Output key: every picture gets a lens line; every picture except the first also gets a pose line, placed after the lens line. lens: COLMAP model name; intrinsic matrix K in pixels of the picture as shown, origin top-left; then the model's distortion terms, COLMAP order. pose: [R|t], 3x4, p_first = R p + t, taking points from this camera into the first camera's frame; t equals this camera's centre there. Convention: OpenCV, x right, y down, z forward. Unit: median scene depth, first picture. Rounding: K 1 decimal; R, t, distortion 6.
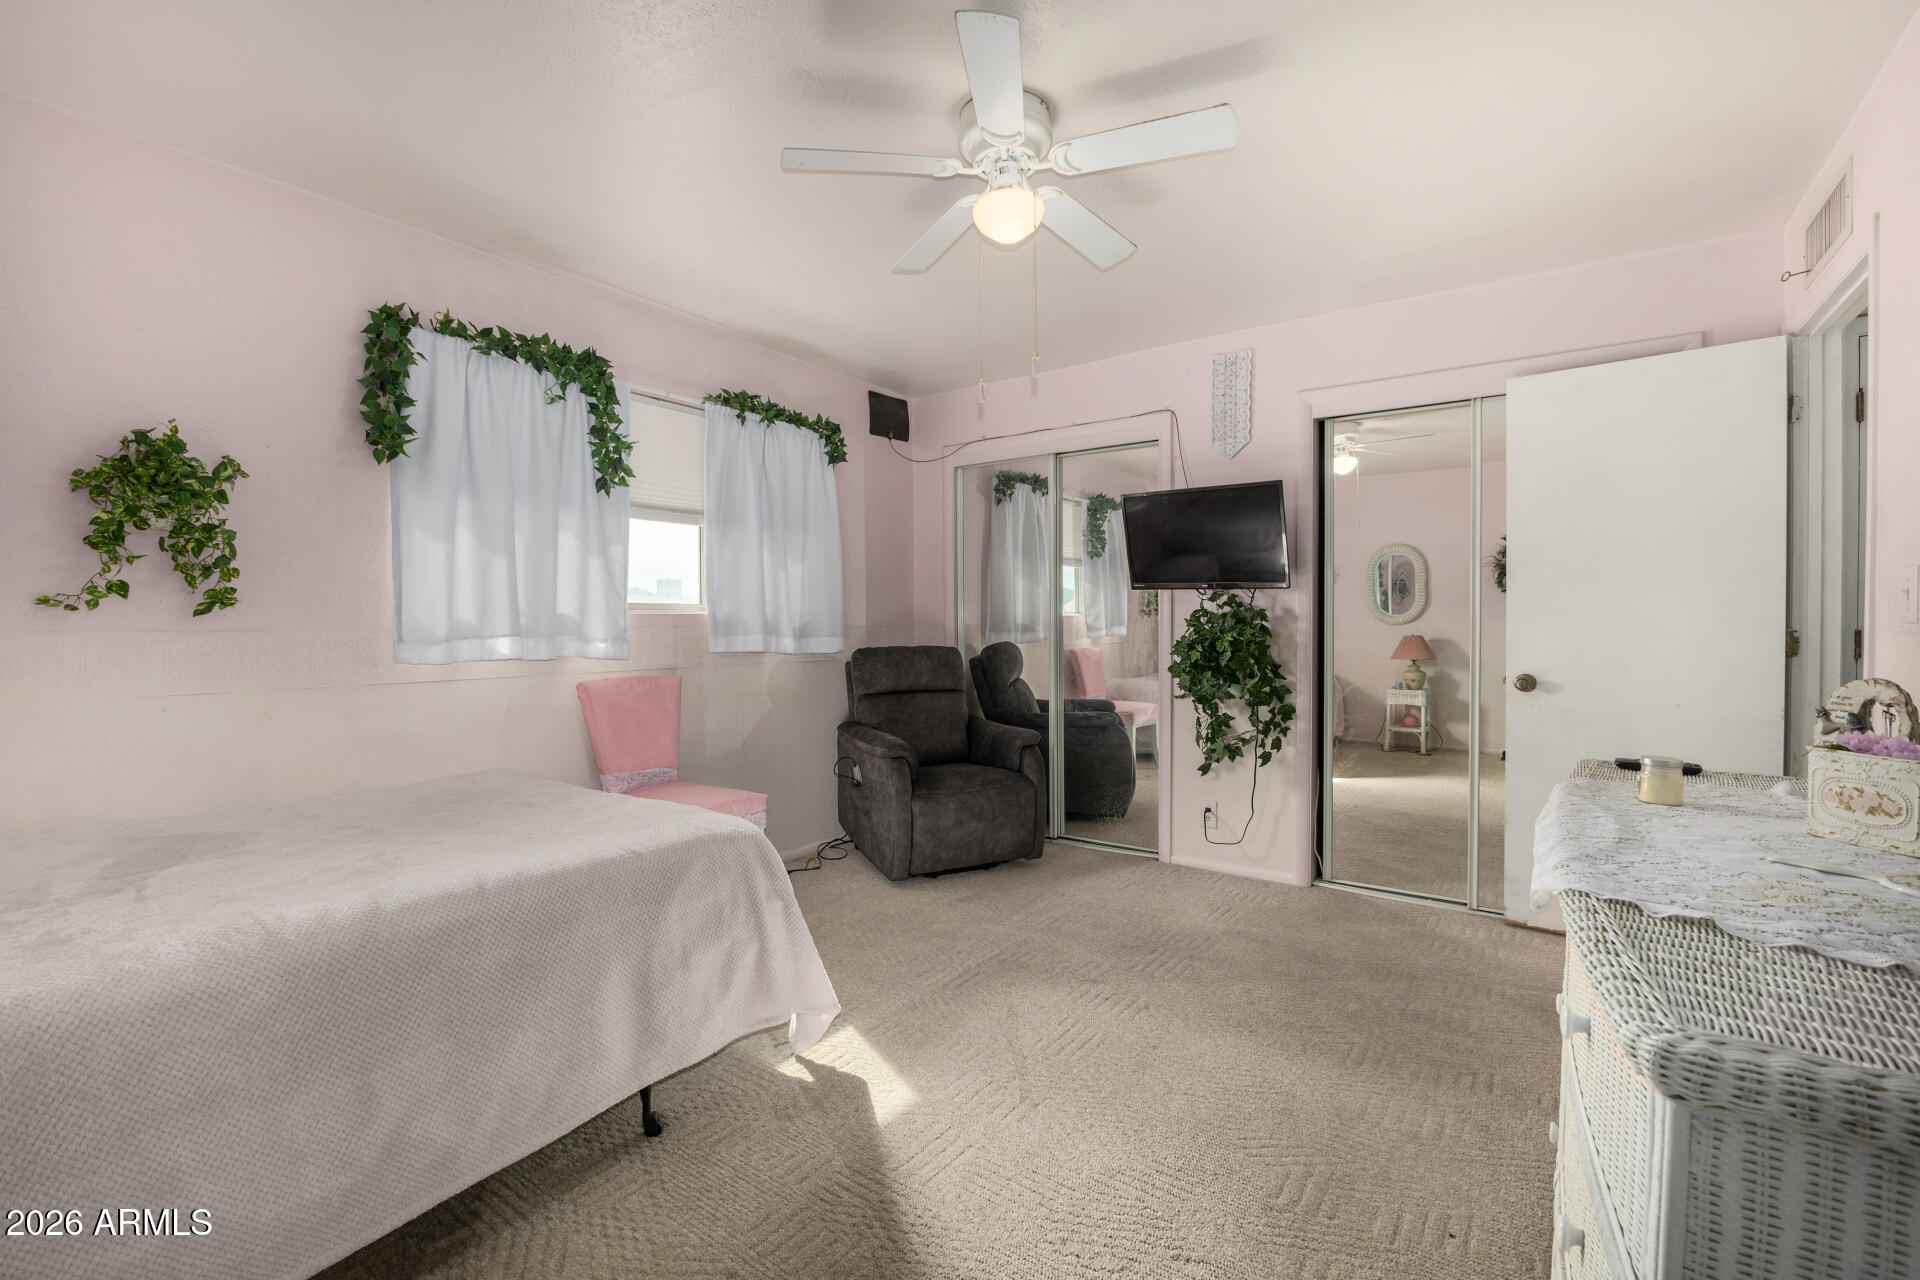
lens RADIAL K [[840.3, 0, 967.3], [0, 840.3, 629.1], [0, 0, 1]] dist [-0.018401, -0.000185]
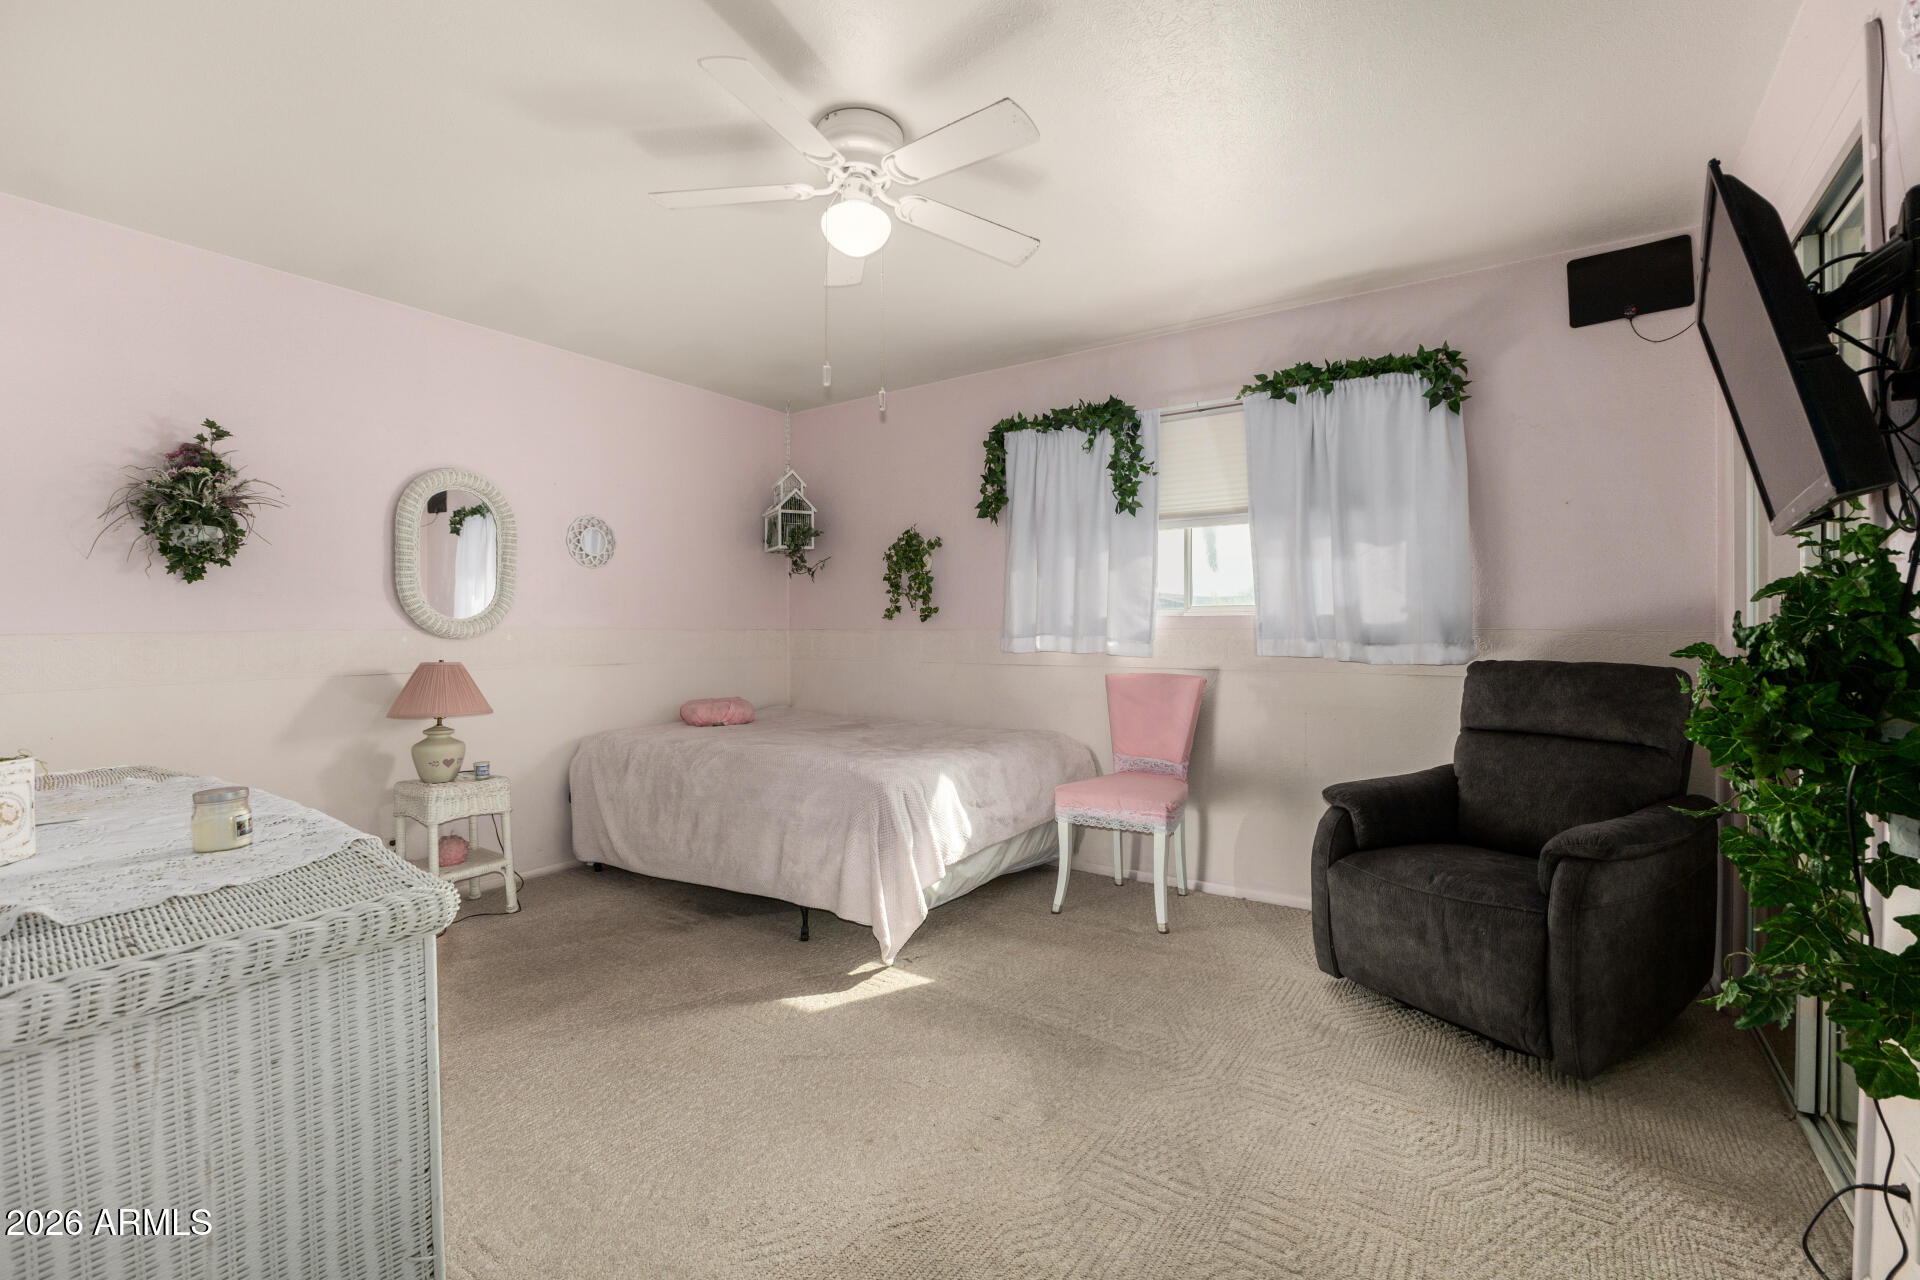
lens RADIAL K [[840.3, 0, 967.3], [0, 840.3, 629.1], [0, 0, 1]] dist [-0.018401, -0.000185]
pose [[0.002513, 0.001789, -0.999995, 0.808352], [-0.009361, 0.999955, 0.001765, -0.001496], [0.999953, 0.009357, 0.002529, 0.848070]]
